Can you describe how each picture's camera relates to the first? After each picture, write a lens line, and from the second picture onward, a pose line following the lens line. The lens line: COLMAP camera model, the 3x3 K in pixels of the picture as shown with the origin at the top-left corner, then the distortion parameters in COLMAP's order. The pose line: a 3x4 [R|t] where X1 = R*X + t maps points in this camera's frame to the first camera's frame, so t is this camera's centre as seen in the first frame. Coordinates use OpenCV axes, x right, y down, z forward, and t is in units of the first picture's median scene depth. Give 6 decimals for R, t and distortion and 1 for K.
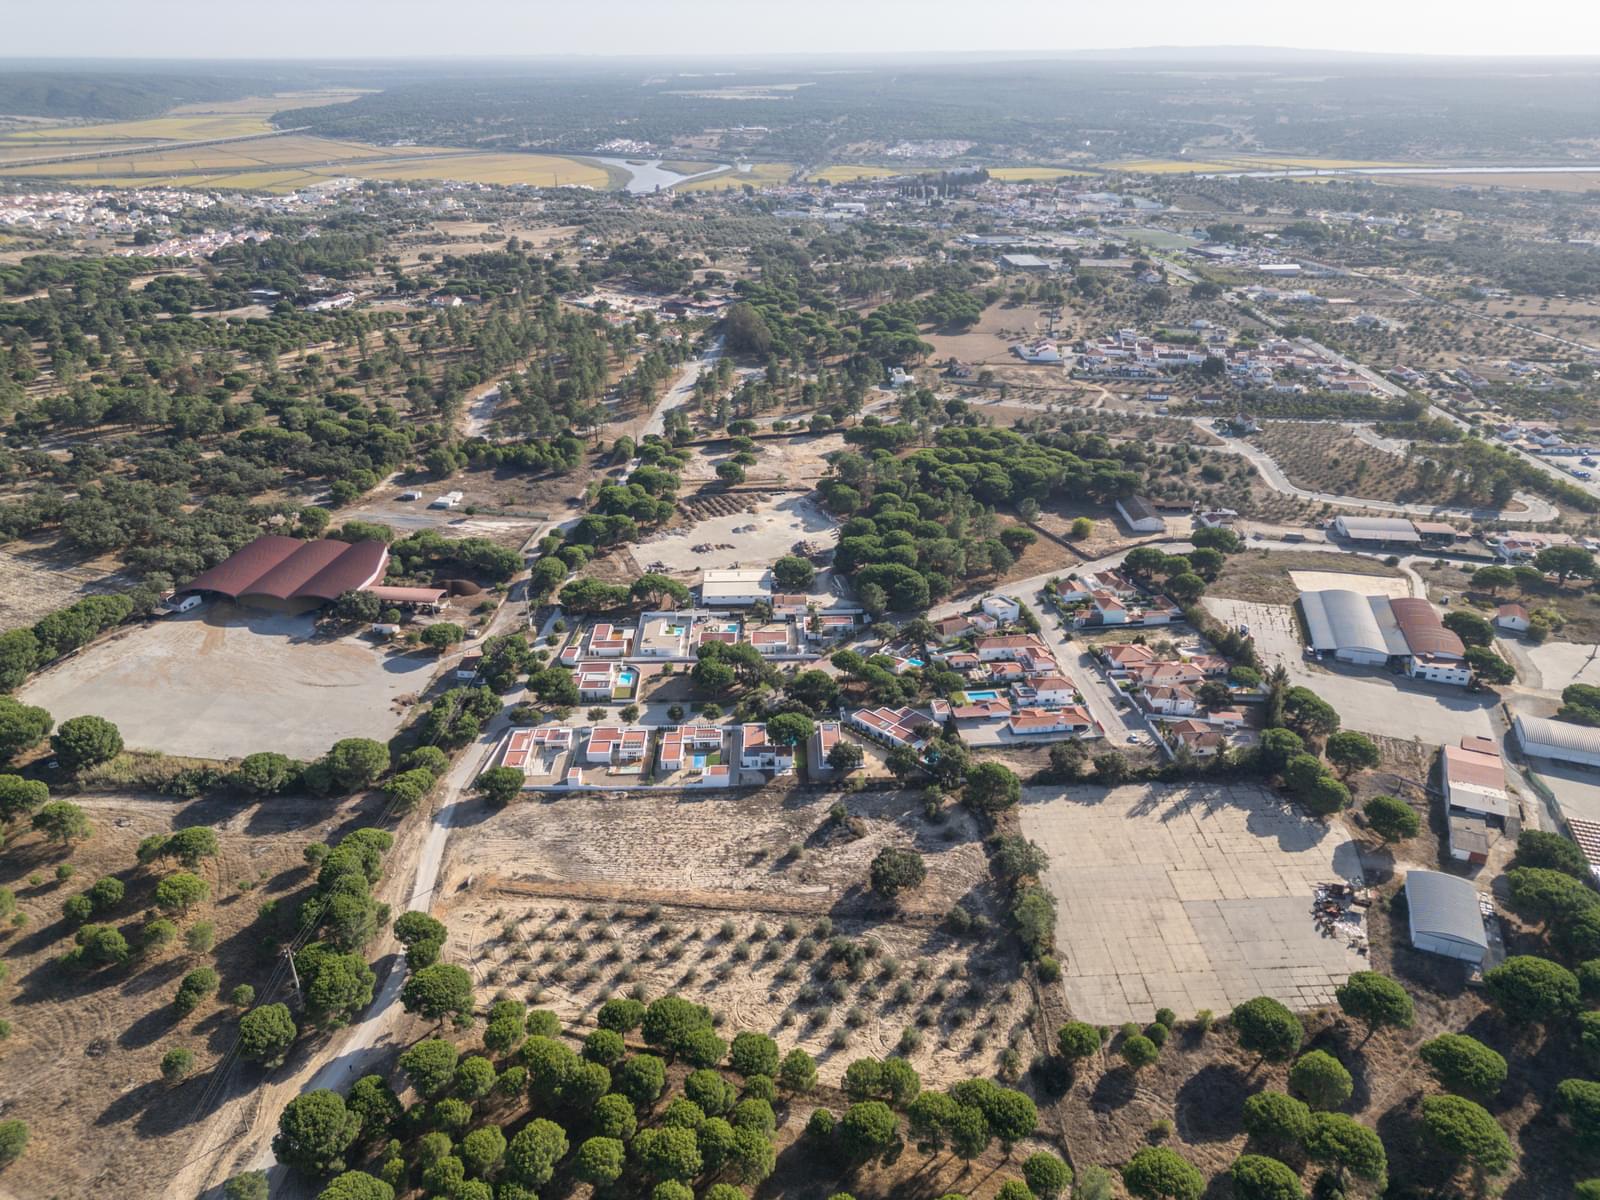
lens RADIAL K [[1116.6, 0, 800.0], [0, 1116.6, 600.0], [0, 0, 1]] dist [0.080612, -0.083483]
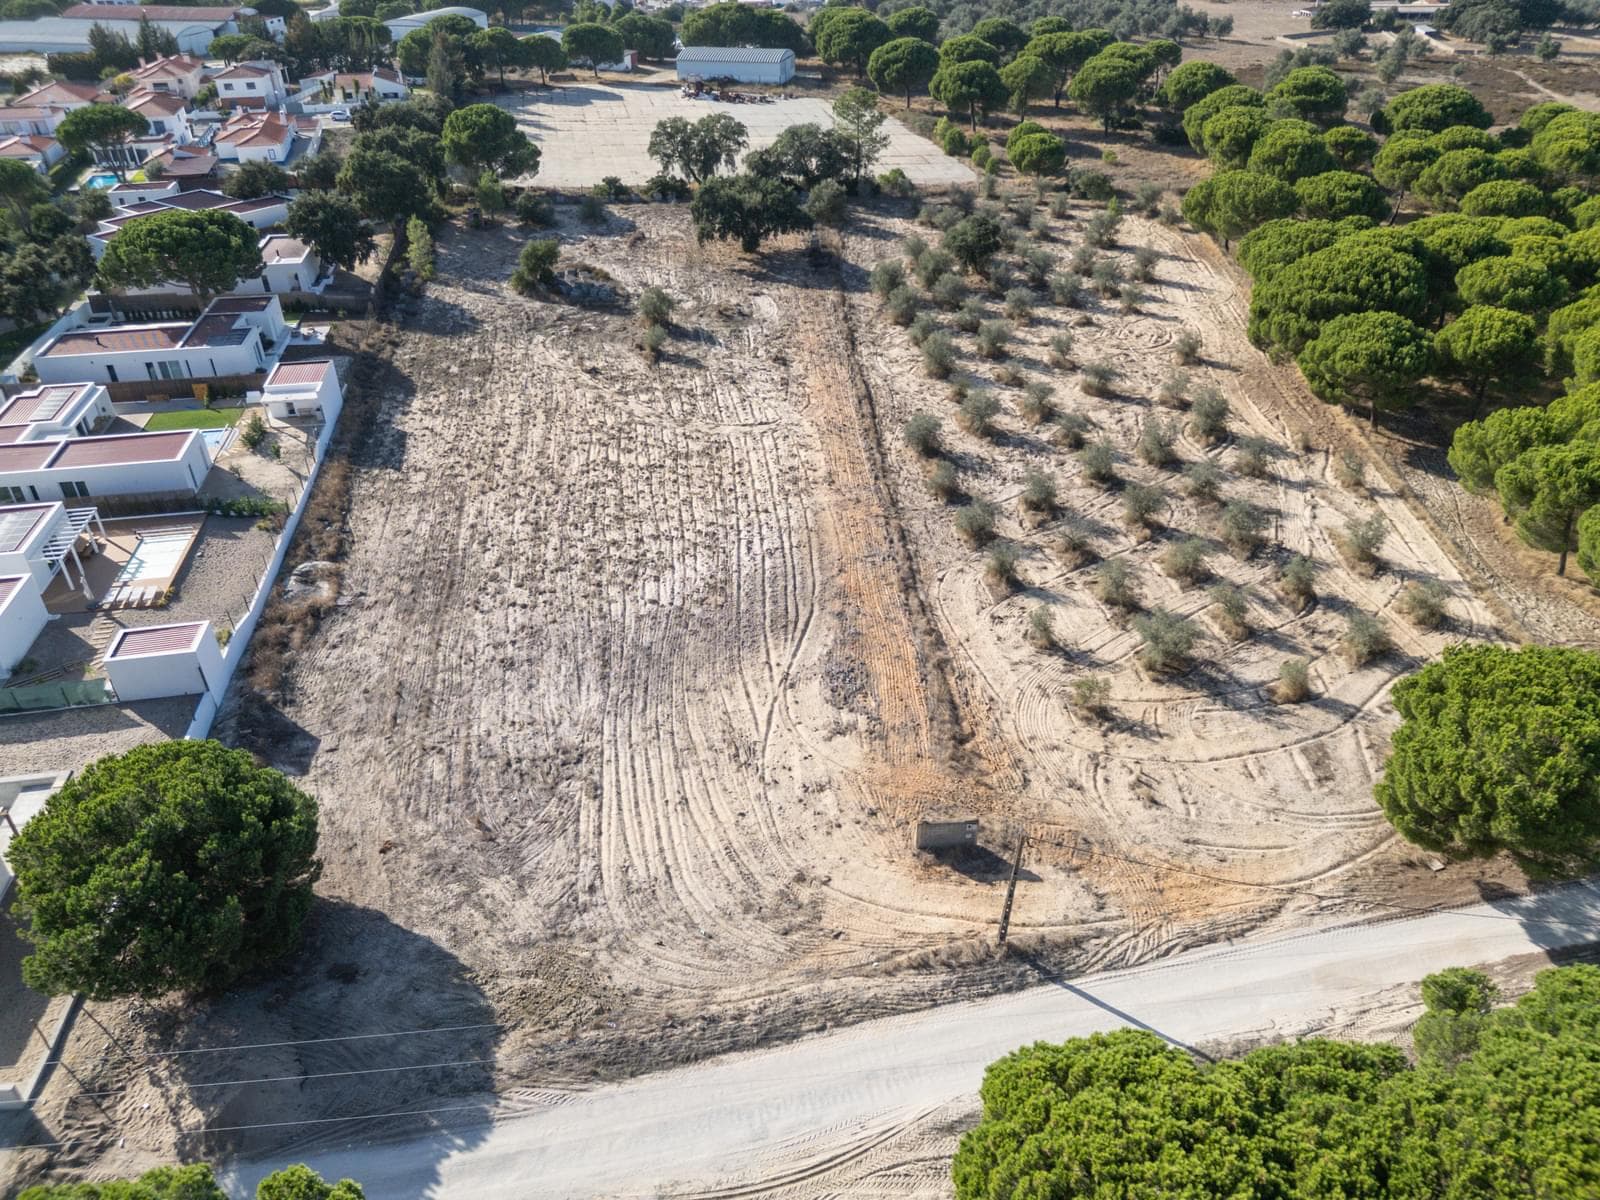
lens RADIAL K [[1120.4, 0, 800.0], [0, 1120.4, 600.0], [0, 0, 1]] dist [0.080755, -0.093205]
pose [[-0.154585, -0.536857, 0.829390, -0.366398], [0.436486, 0.716000, 0.544815, 0.085291], [-0.886332, 0.446237, 0.123648, 0.836430]]
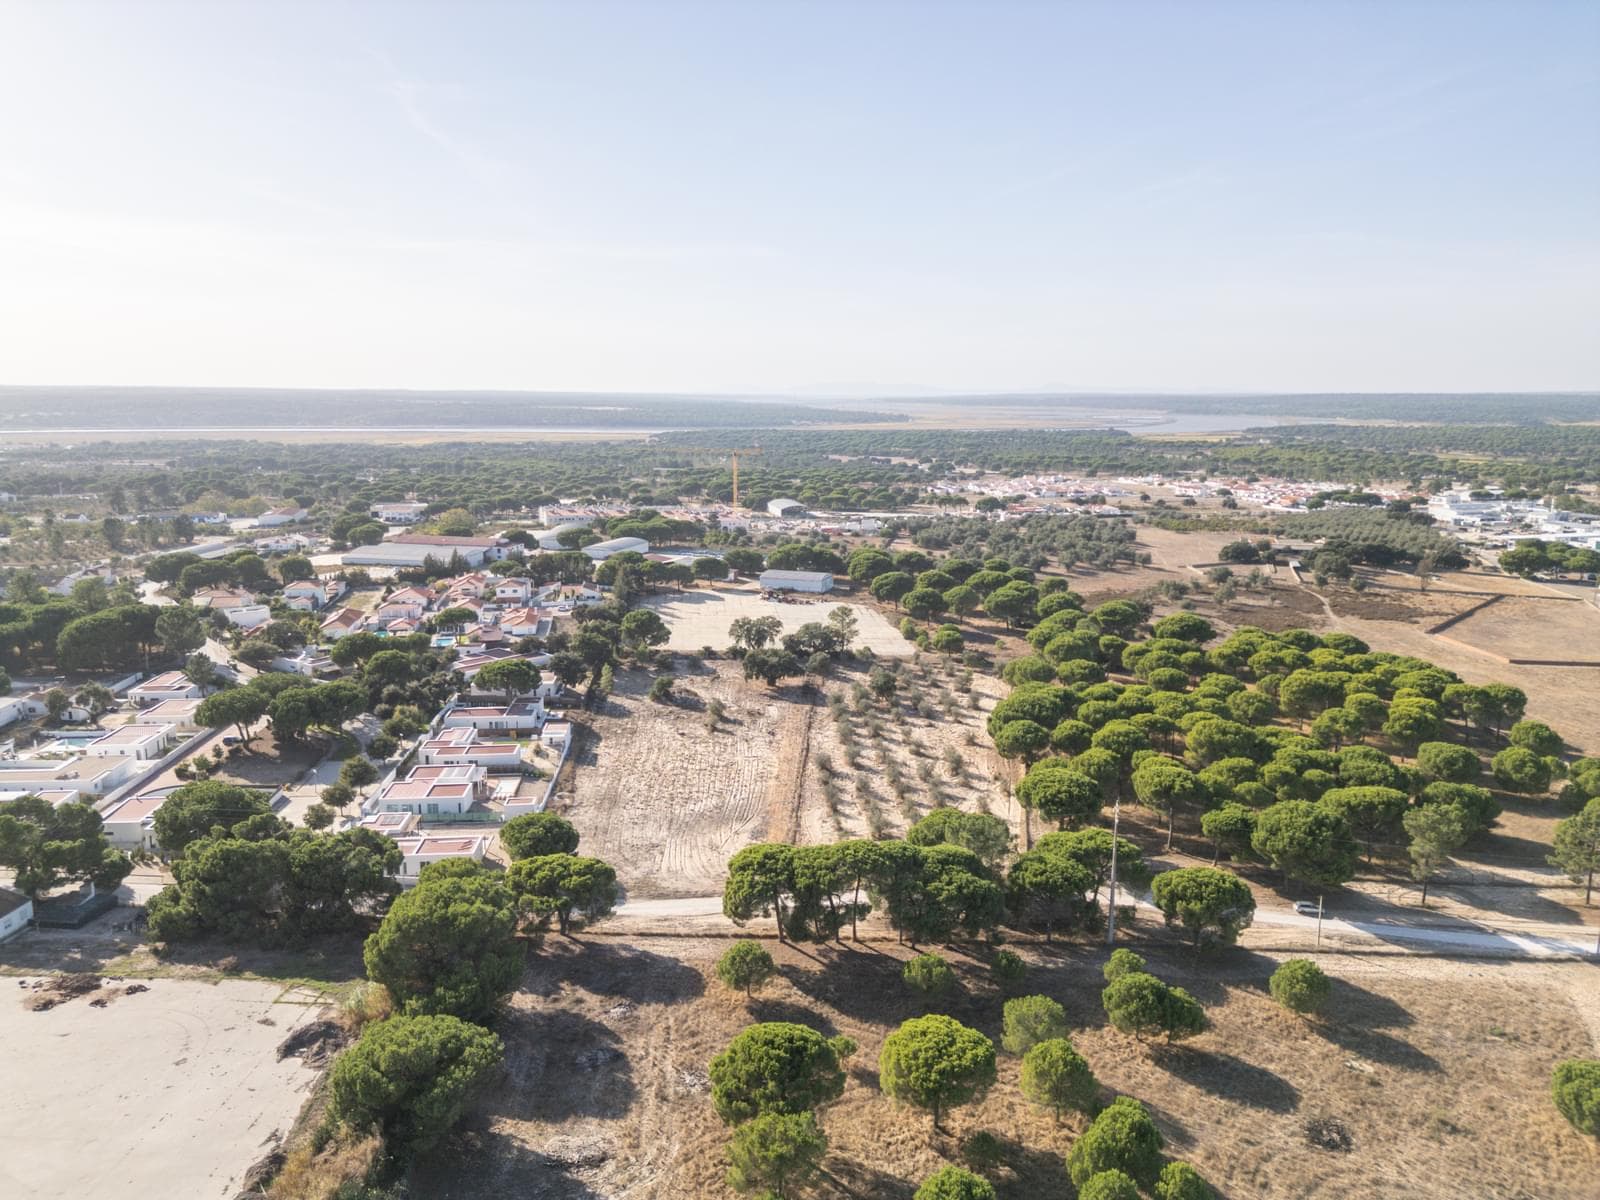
lens RADIAL K [[1116.6, 0, 800.0], [0, 1116.6, 600.0], [0, 0, 1]] dist [0.080612, -0.083483]
pose [[-0.052706, -0.185774, 0.981178, -0.728613], [0.431559, 0.881818, 0.190143, 0.013978], [-0.900544, 0.433458, 0.033696, 0.773630]]
